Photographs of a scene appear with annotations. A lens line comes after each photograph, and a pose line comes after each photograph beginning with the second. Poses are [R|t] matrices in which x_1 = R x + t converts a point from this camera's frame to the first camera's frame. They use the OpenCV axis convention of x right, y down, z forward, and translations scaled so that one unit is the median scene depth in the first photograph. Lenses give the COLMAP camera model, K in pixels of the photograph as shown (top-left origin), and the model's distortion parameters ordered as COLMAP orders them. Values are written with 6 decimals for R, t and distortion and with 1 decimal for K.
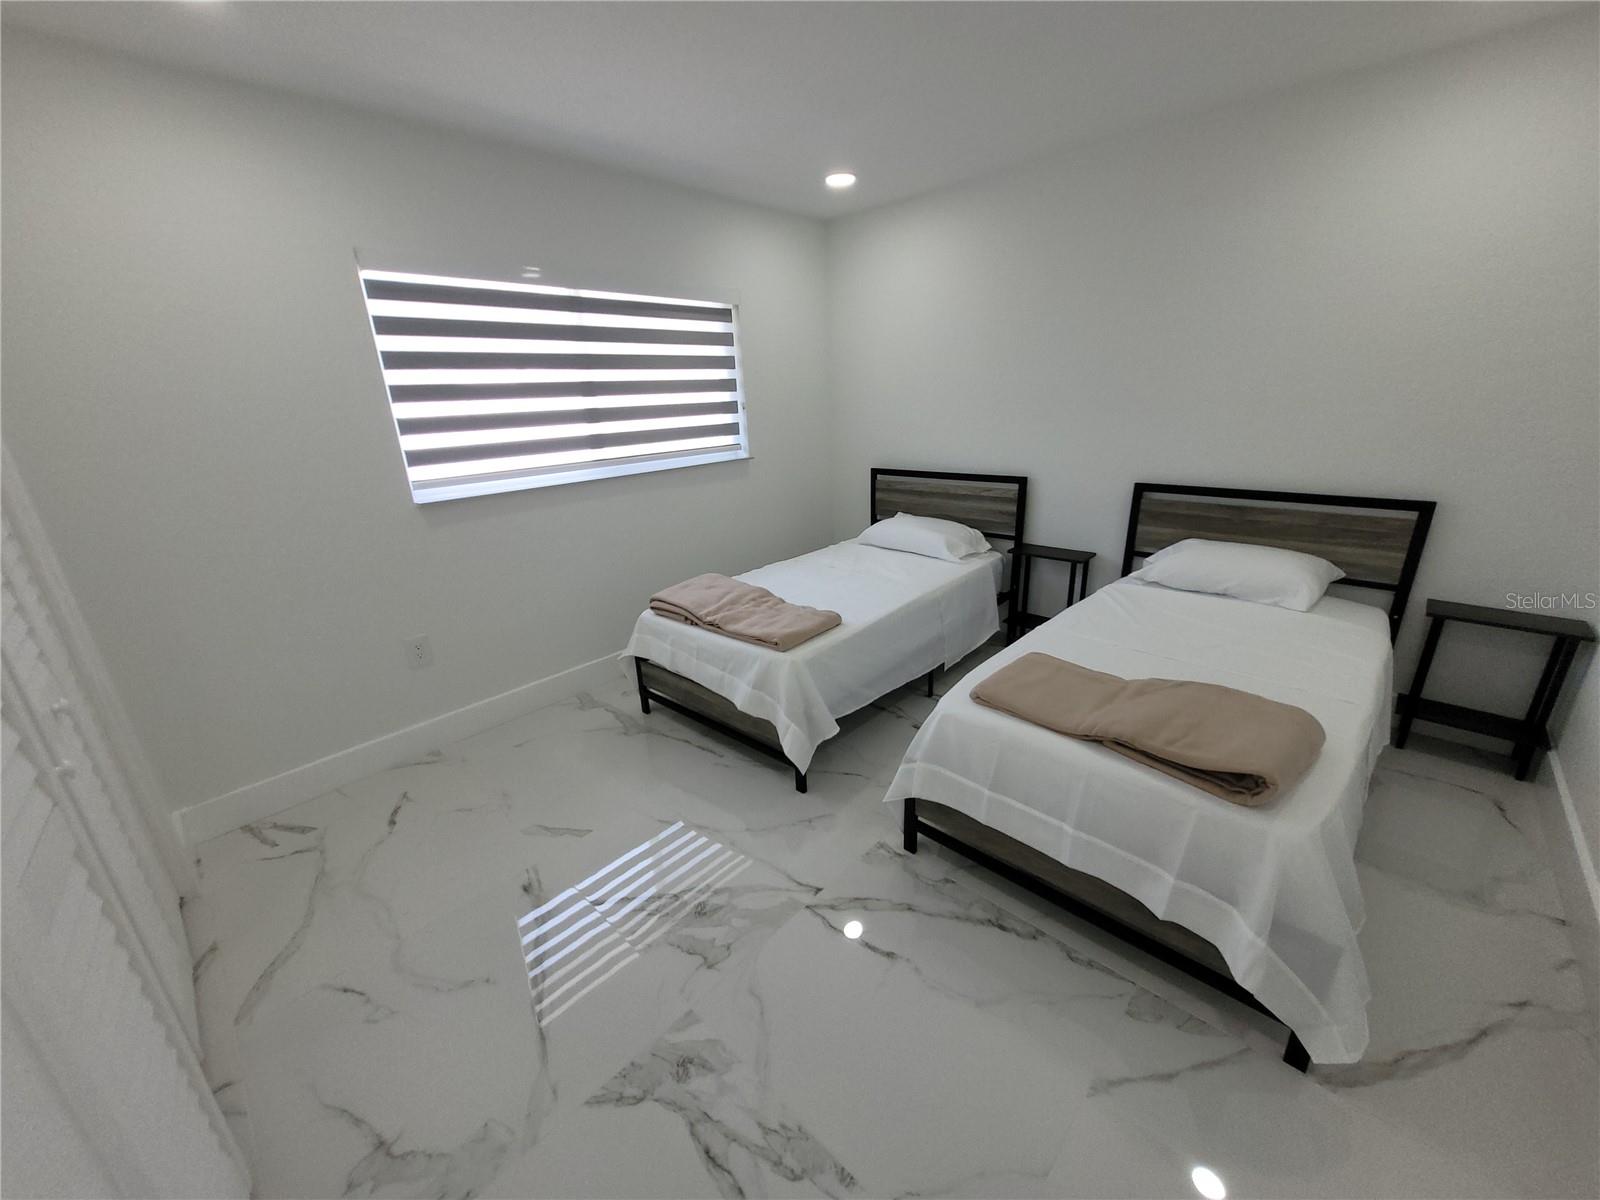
lens RADIAL K [[621.2, 0, 806.0], [0, 621.2, 601.8], [0, 0, 1]] dist [0.017078, -0.000144]
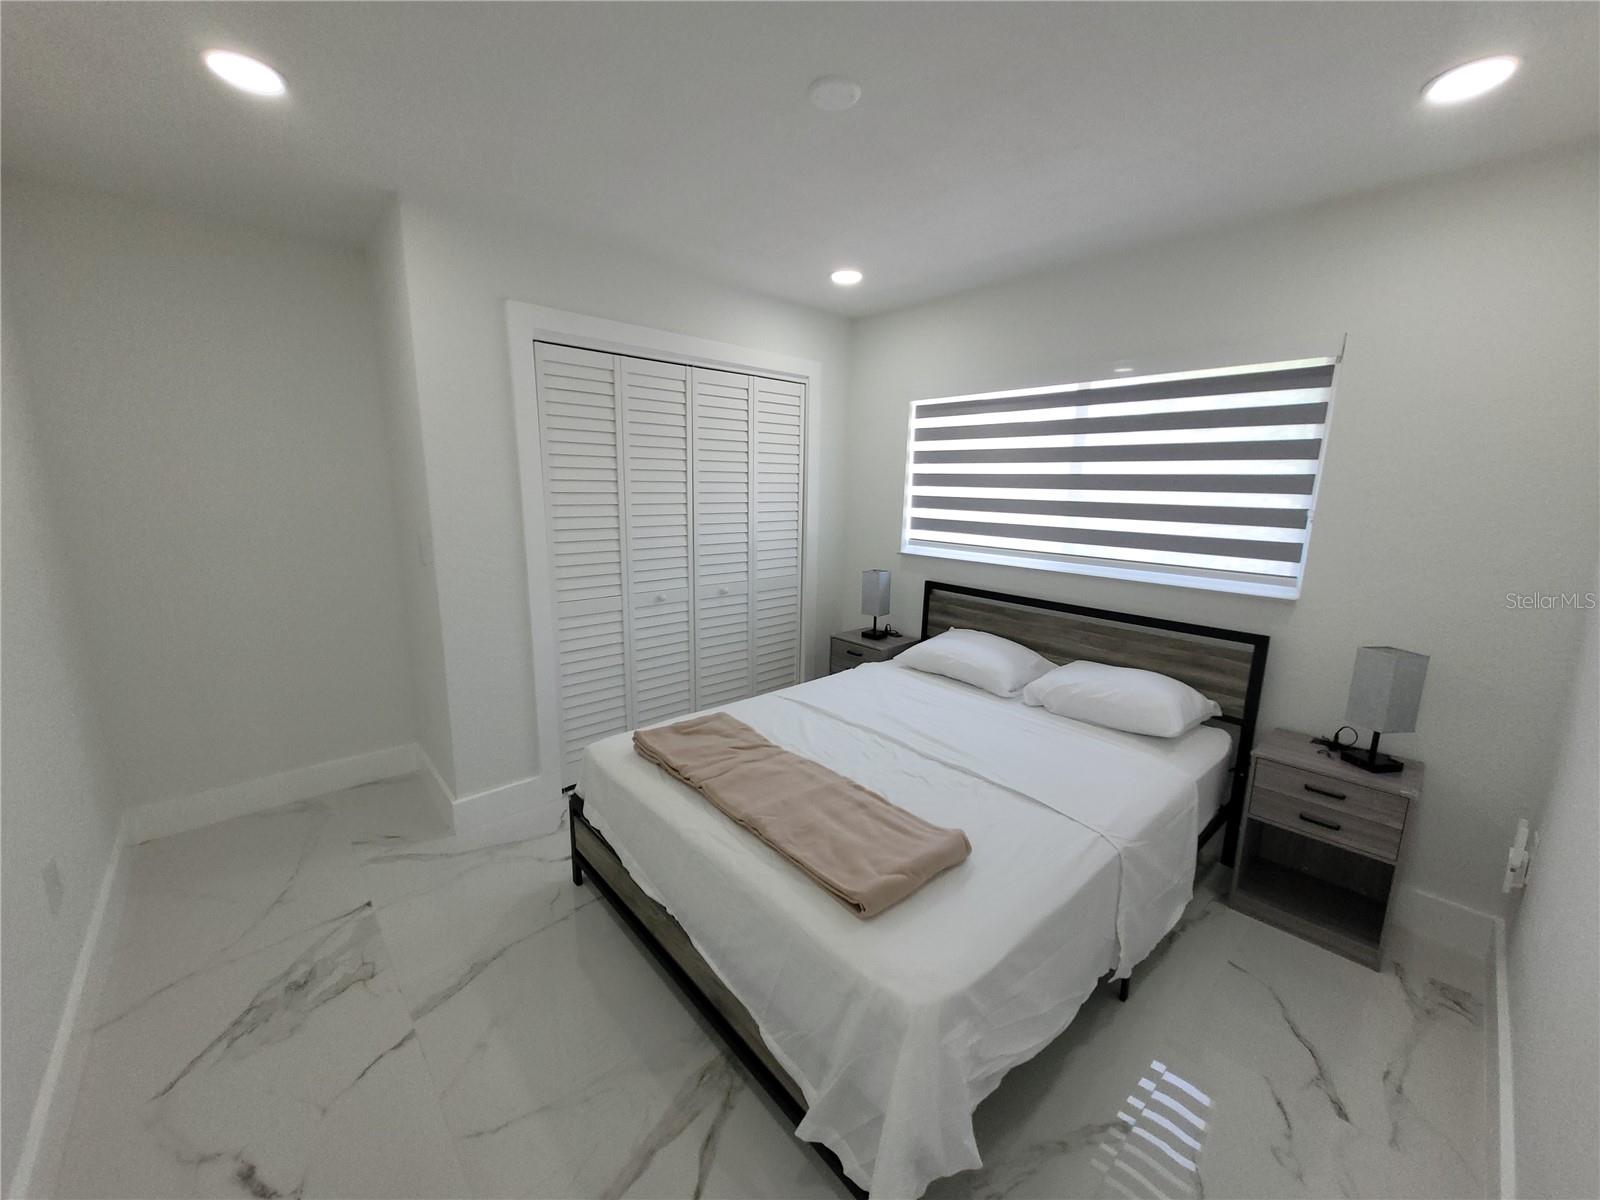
lens RADIAL K [[633.9, 0, 800.0], [0, 633.9, 600.0], [0, 0, 1]] dist [-0.001453, -0.000155]
pose [[-0.098326, 0.223132, -0.969816, 0.590454], [-0.334367, 0.910475, 0.243380, -0.238878], [0.937300, 0.348205, -0.014915, 0.602702]]
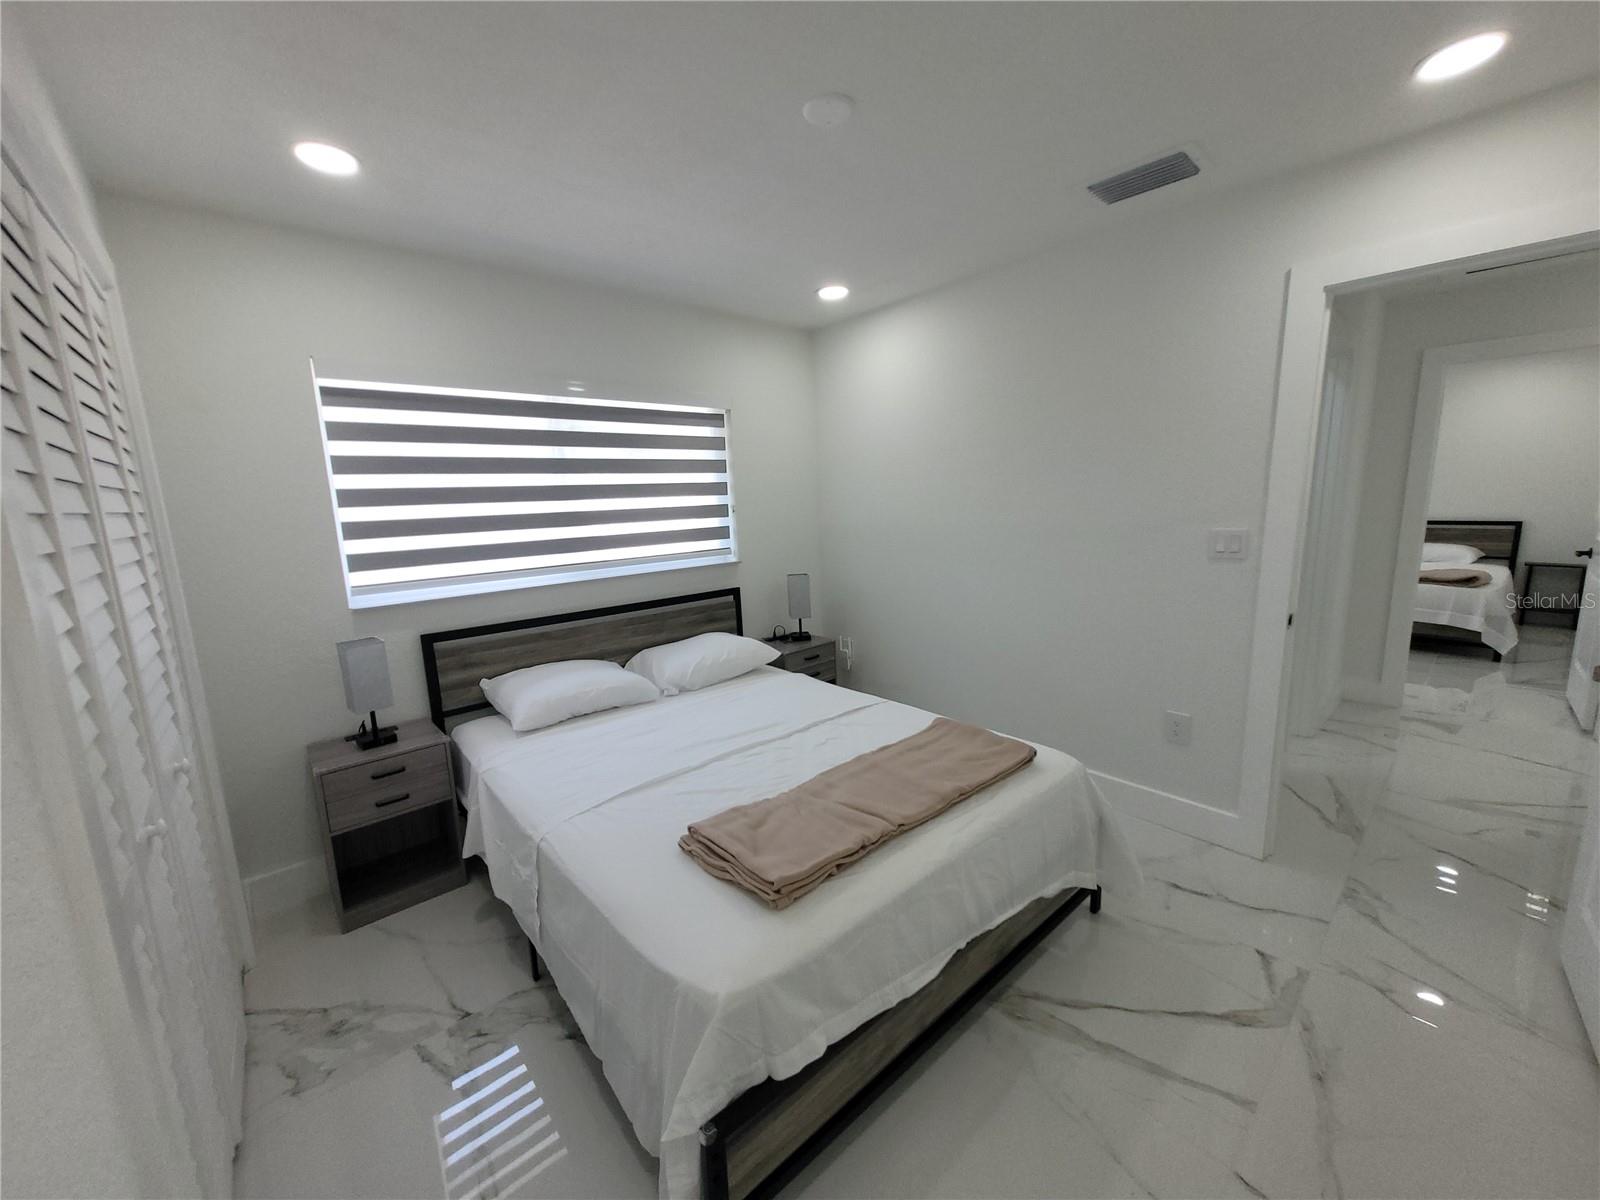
lens RADIAL K [[622.3, 0, 805.0], [0, 622.3, 598.2], [0, 0, 1]] dist [0.000951, 0.000023]
pose [[0.996568, 0.019178, -0.080526, 0.092451], [-0.031614, 0.987231, -0.156125, -0.036413], [0.076504, 0.158135, 0.984449, 0.094385]]
